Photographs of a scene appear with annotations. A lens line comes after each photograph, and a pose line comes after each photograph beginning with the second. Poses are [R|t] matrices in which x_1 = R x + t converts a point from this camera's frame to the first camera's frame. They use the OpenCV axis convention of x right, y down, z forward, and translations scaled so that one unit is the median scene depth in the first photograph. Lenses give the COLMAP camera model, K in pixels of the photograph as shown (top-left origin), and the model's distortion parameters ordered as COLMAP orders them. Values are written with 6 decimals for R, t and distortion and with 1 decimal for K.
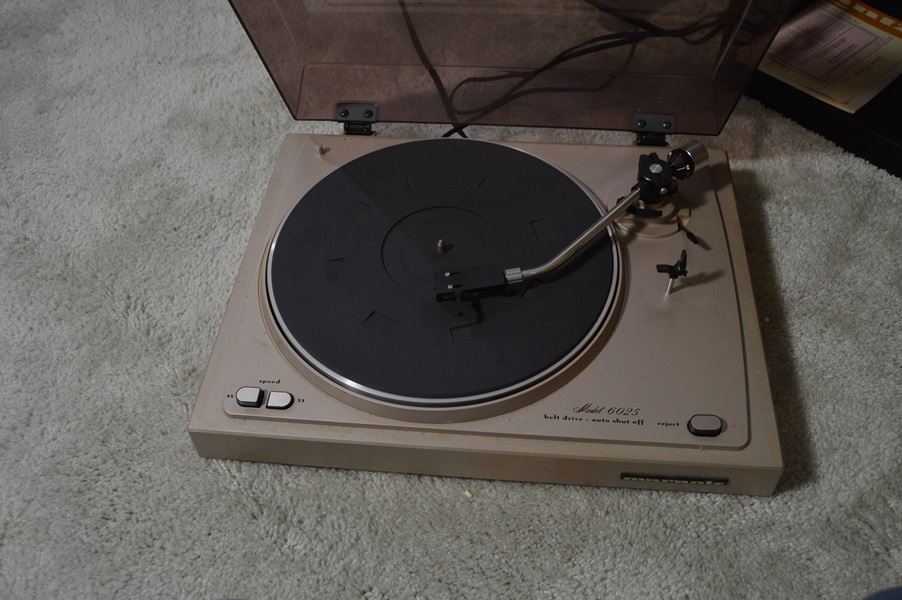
lens RADIAL K [[779.5, 0, 451.0], [0, 779.5, 300.0], [0, 0, 1]] dist [-0.082101, 0.019027]
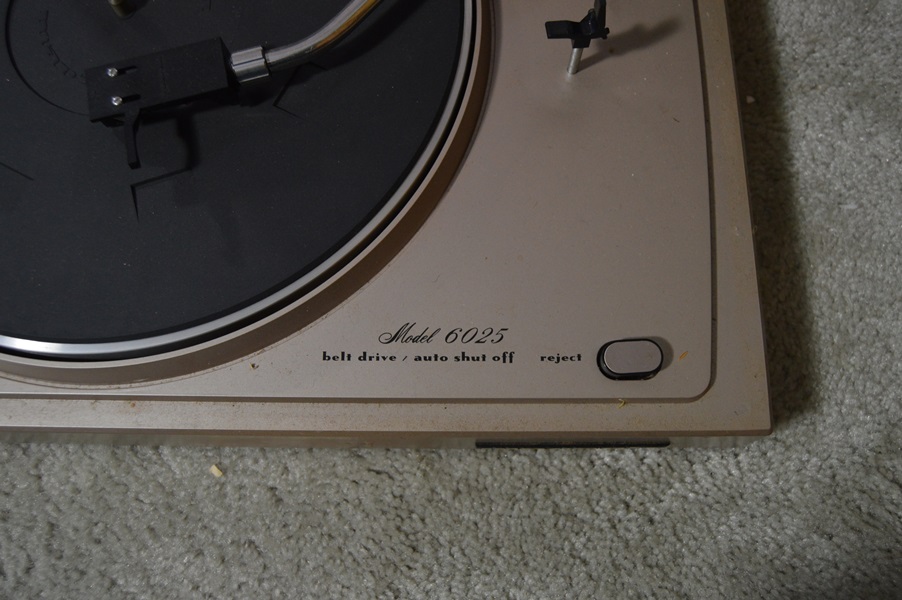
lens RADIAL K [[779.5, 0, 451.0], [0, 779.5, 300.0], [0, 0, 1]] dist [-0.082101, 0.019027]
pose [[0.995427, -0.075989, 0.057881, 0.176093], [0.048115, 0.922325, 0.383407, -0.077656], [-0.082520, -0.378869, 0.921764, 0.526116]]
